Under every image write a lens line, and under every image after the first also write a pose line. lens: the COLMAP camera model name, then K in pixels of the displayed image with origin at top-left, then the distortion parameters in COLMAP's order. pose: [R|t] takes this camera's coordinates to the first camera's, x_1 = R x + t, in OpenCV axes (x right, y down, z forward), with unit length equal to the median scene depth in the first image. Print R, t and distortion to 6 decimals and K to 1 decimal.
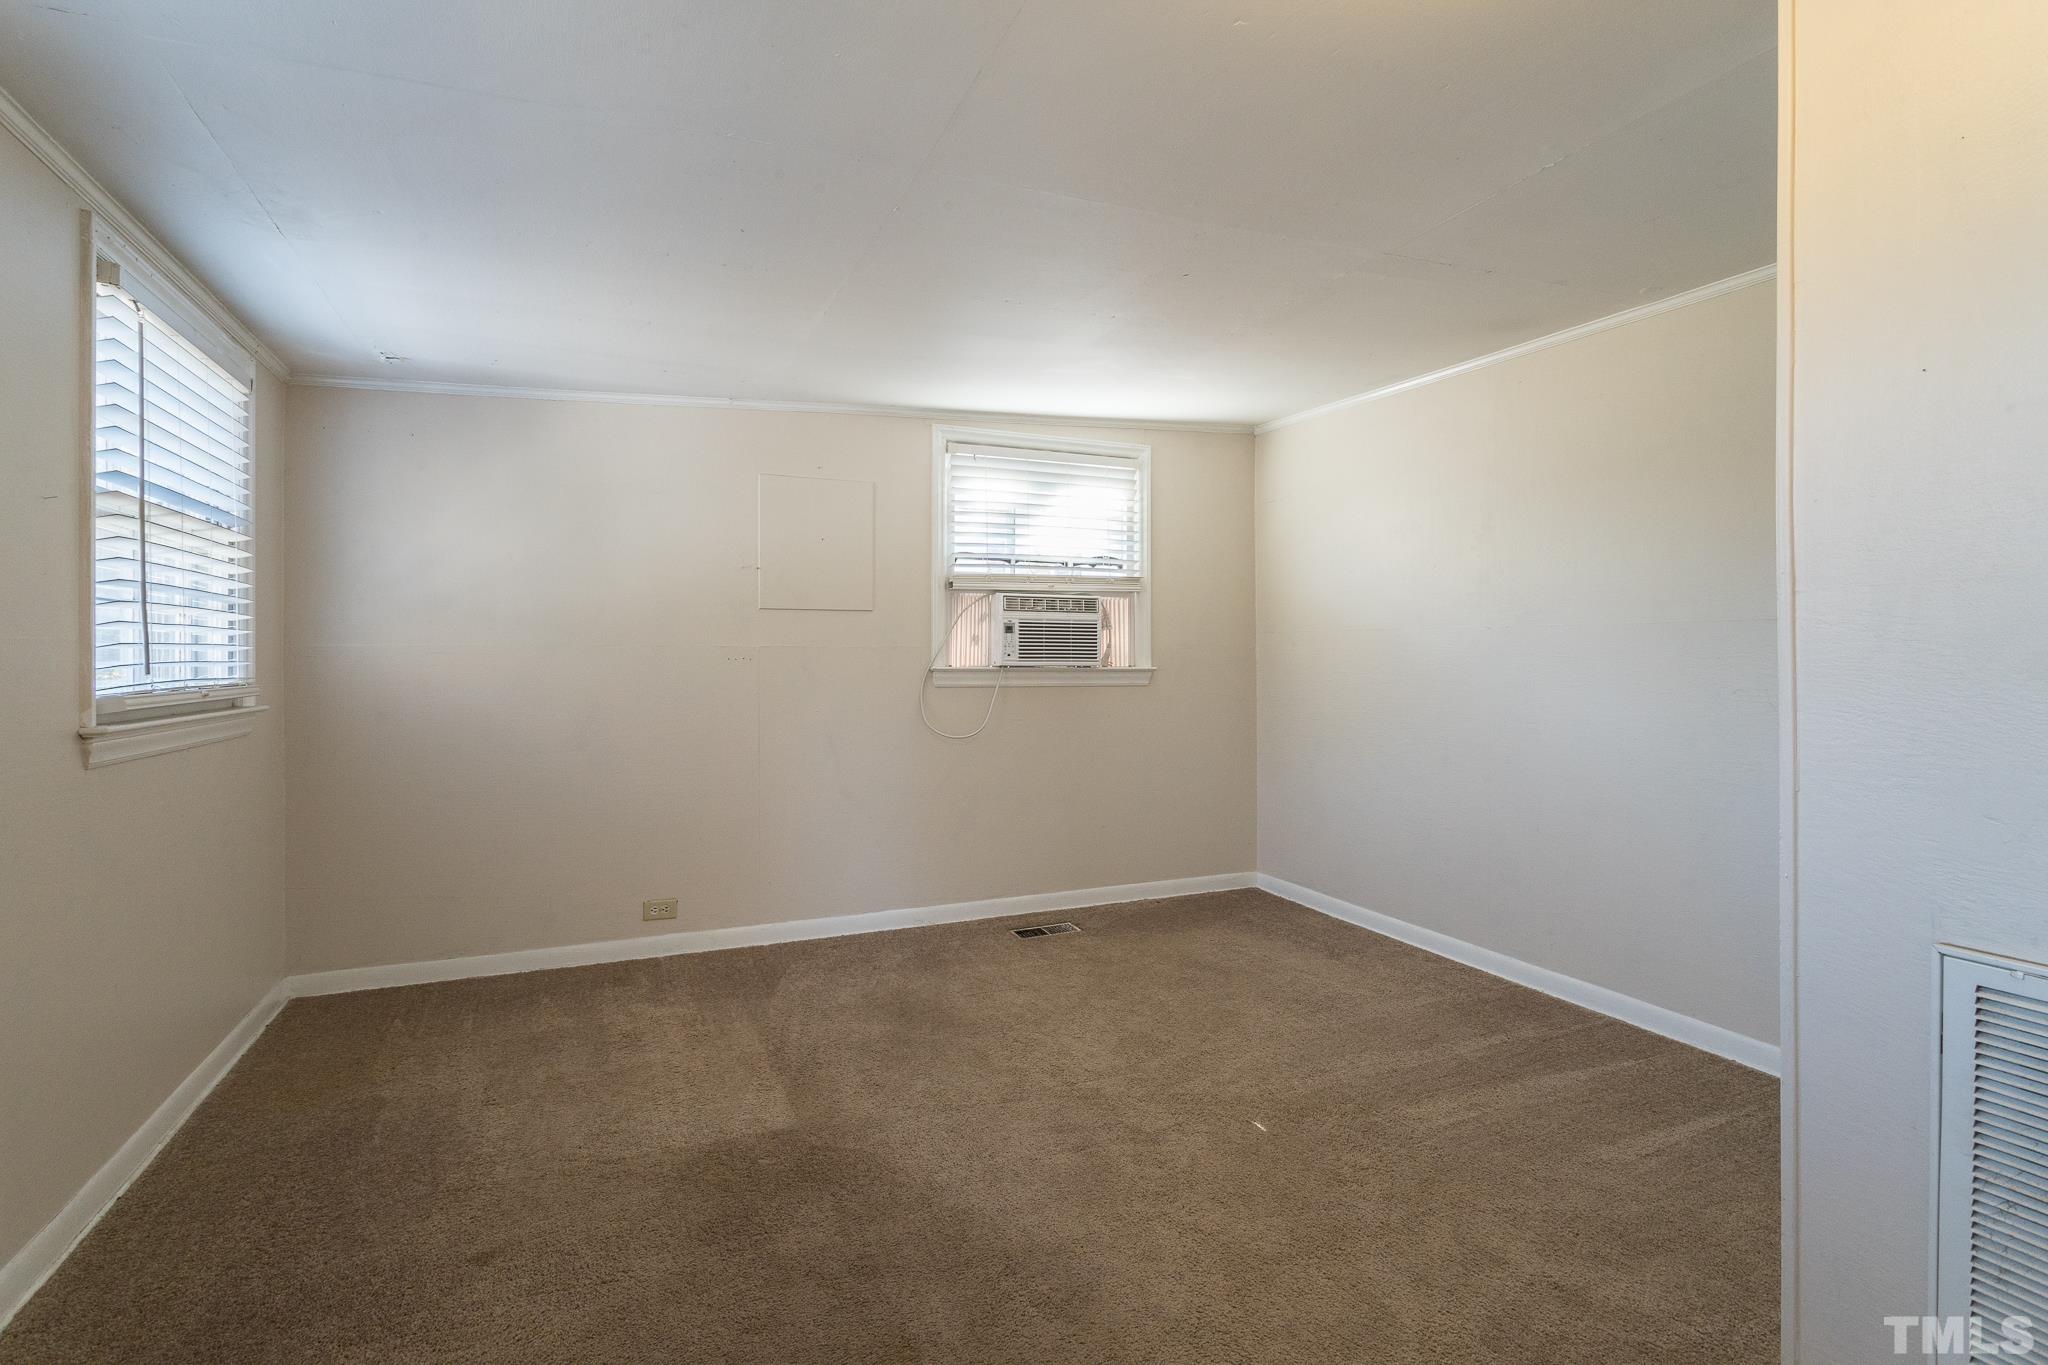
lens RADIAL K [[971.5, 0, 1011.4], [0, 971.5, 664.5], [0, 0, 1]] dist [-0.003815, 0.000339]
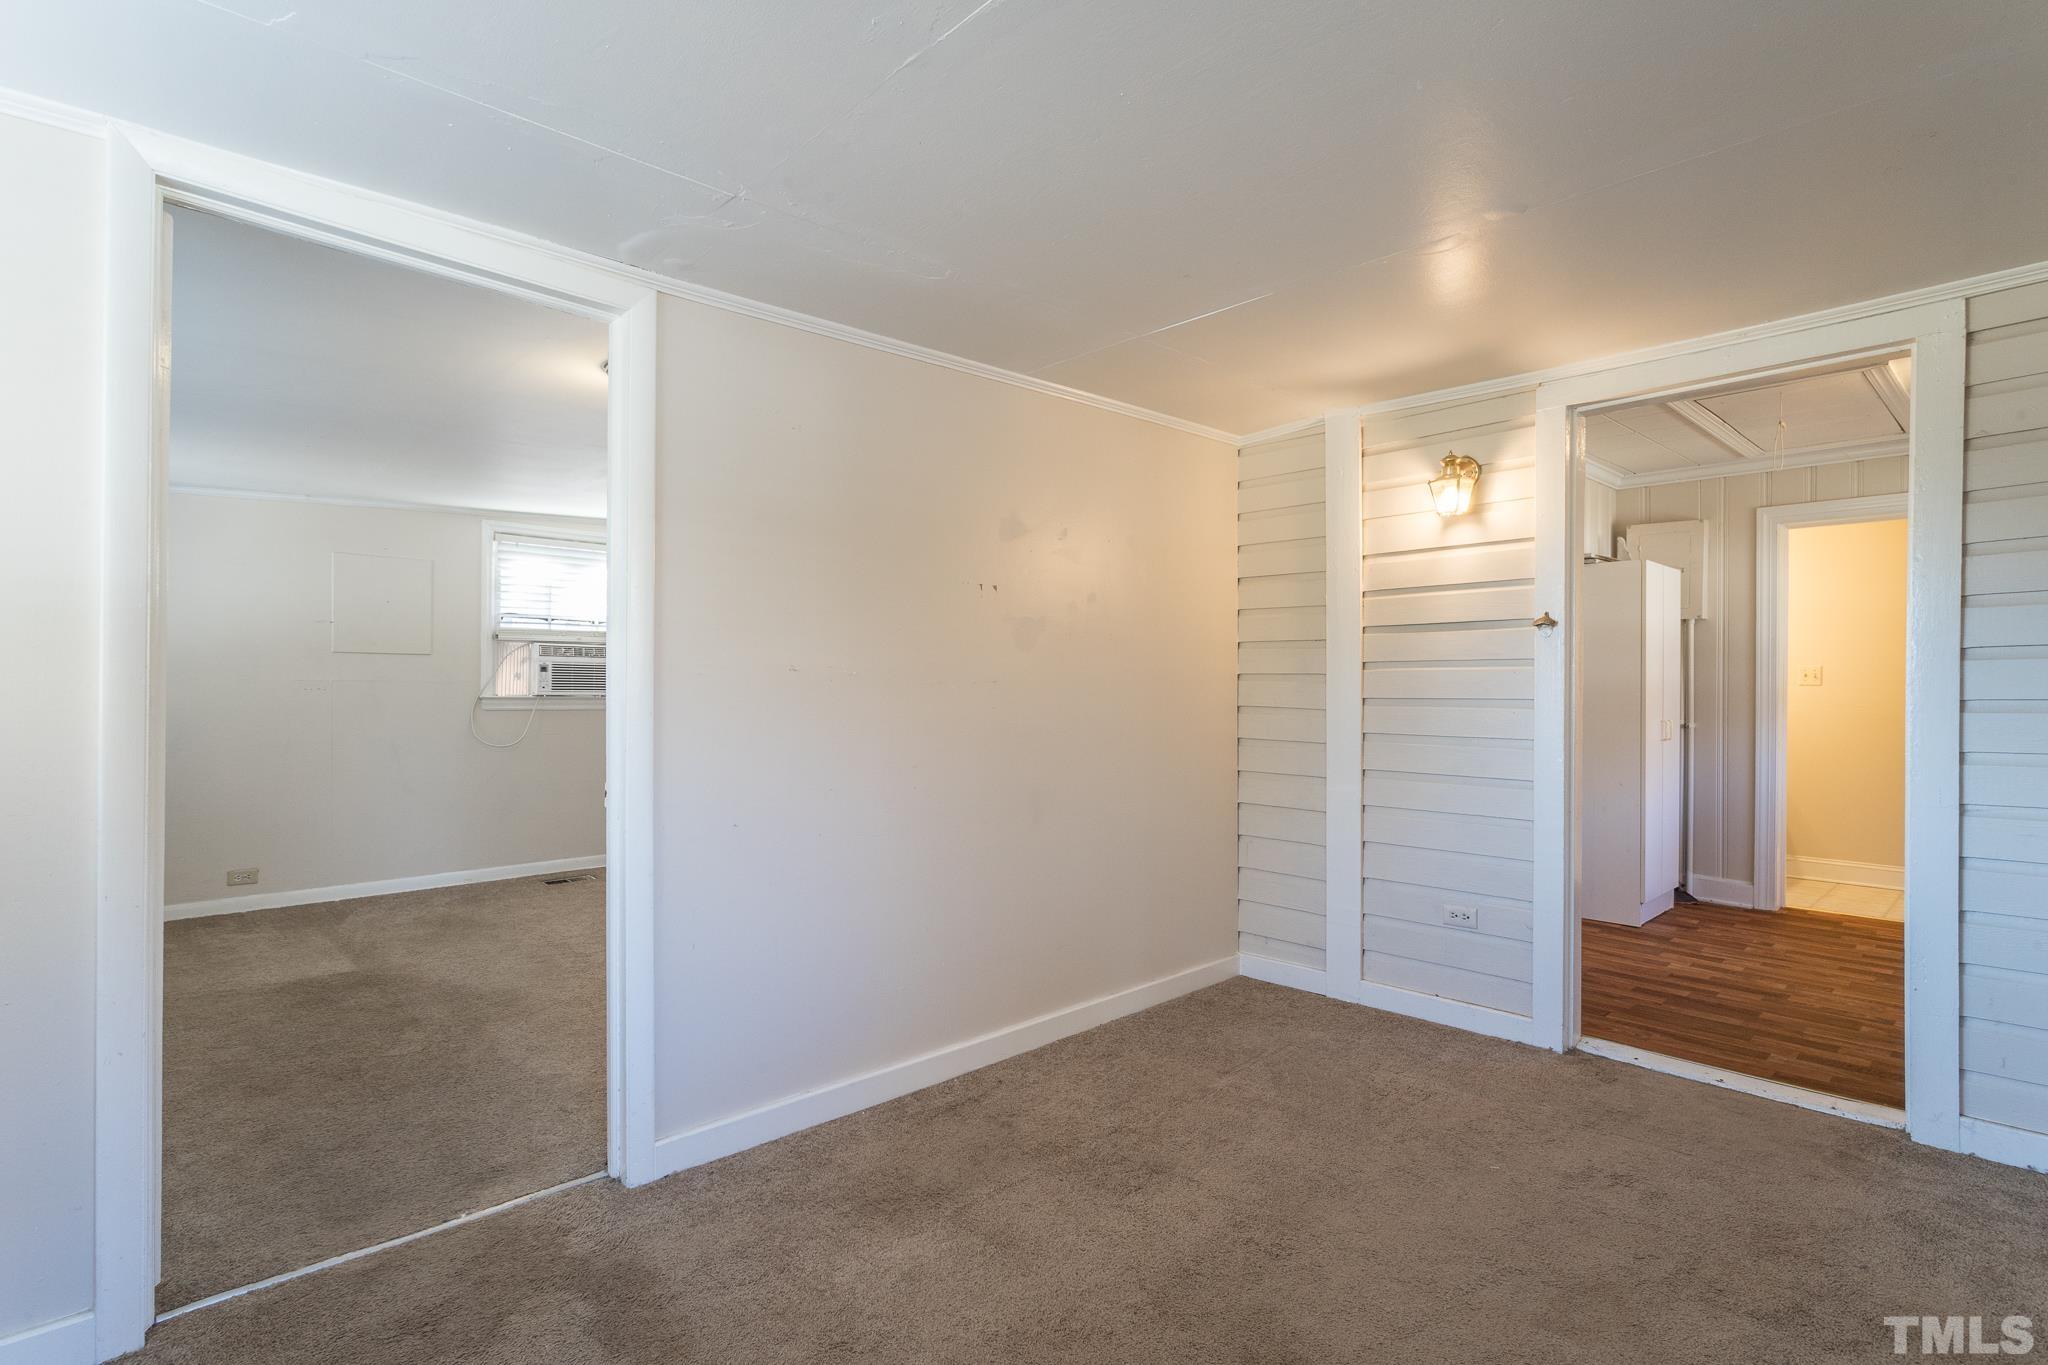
lens RADIAL K [[971.5, 0, 1020.2], [0, 971.5, 692.5], [0, 0, 1]] dist [-0.003815, 0.000339]
pose [[0.934718, 0.004283, 0.355363, 0.142447], [-0.002244, 0.999979, -0.006150, 0.004617], [-0.355382, 0.004951, 0.934708, -0.551402]]
